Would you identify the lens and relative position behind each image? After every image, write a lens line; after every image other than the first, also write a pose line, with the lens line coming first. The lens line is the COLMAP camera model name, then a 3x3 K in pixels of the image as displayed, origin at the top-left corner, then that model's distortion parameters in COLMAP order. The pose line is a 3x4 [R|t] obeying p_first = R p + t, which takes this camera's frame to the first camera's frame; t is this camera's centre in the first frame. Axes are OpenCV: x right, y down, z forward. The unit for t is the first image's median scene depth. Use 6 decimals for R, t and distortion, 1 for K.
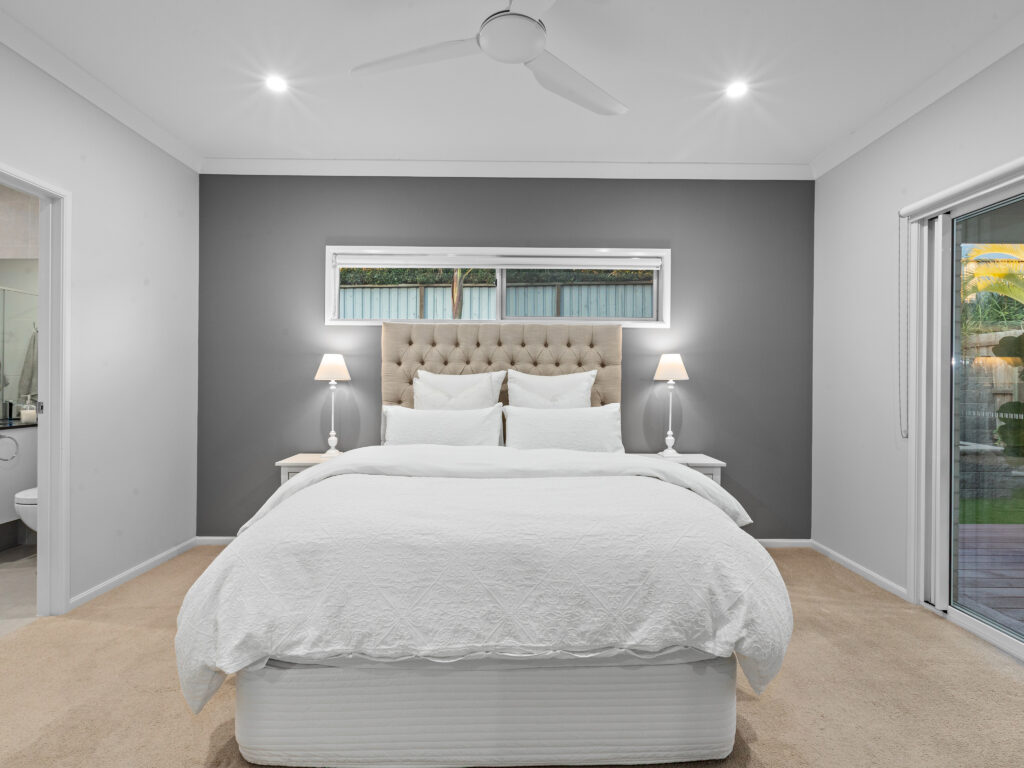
lens RADIAL K [[519.9, 0, 512.0], [0, 519.9, 384.0], [0, 0, 1]] dist [0.003005, -0.001410]
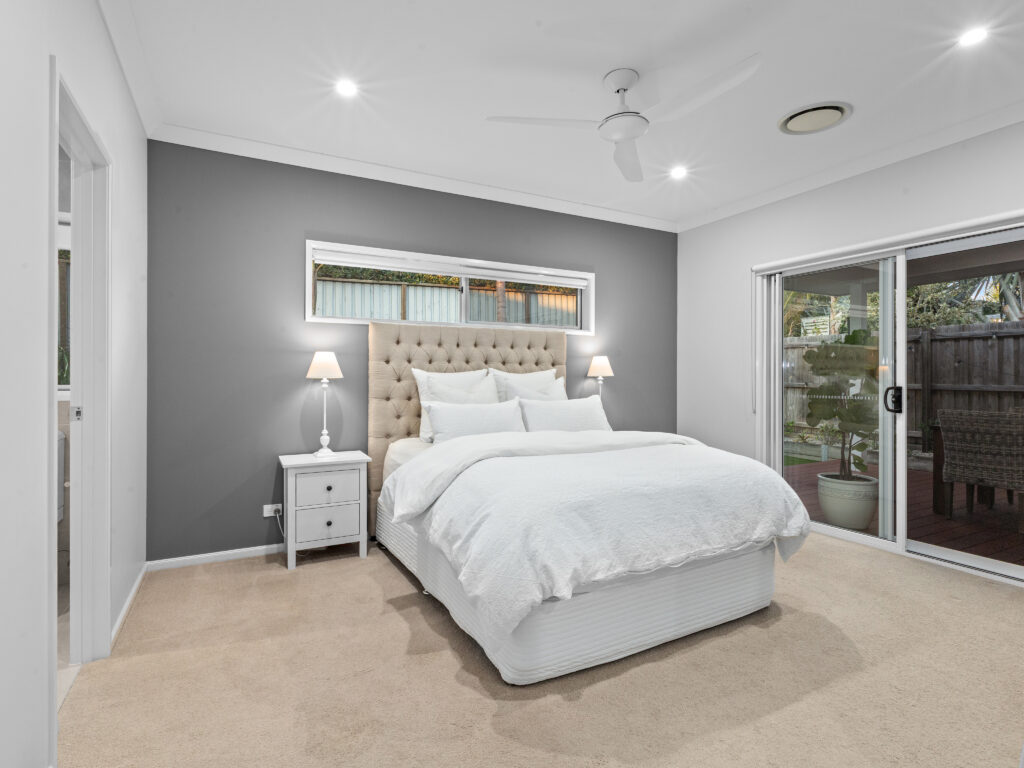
lens RADIAL K [[524.8, 0, 512.9], [0, 524.8, 379.8], [0, 0, 1]] dist [0.002069, 0.000550]
pose [[0.886314, -0.006890, 0.463034, -0.482733], [0.007033, 0.999974, 0.001416, -0.003204], [-0.463032, 0.002001, 0.886339, -0.046977]]
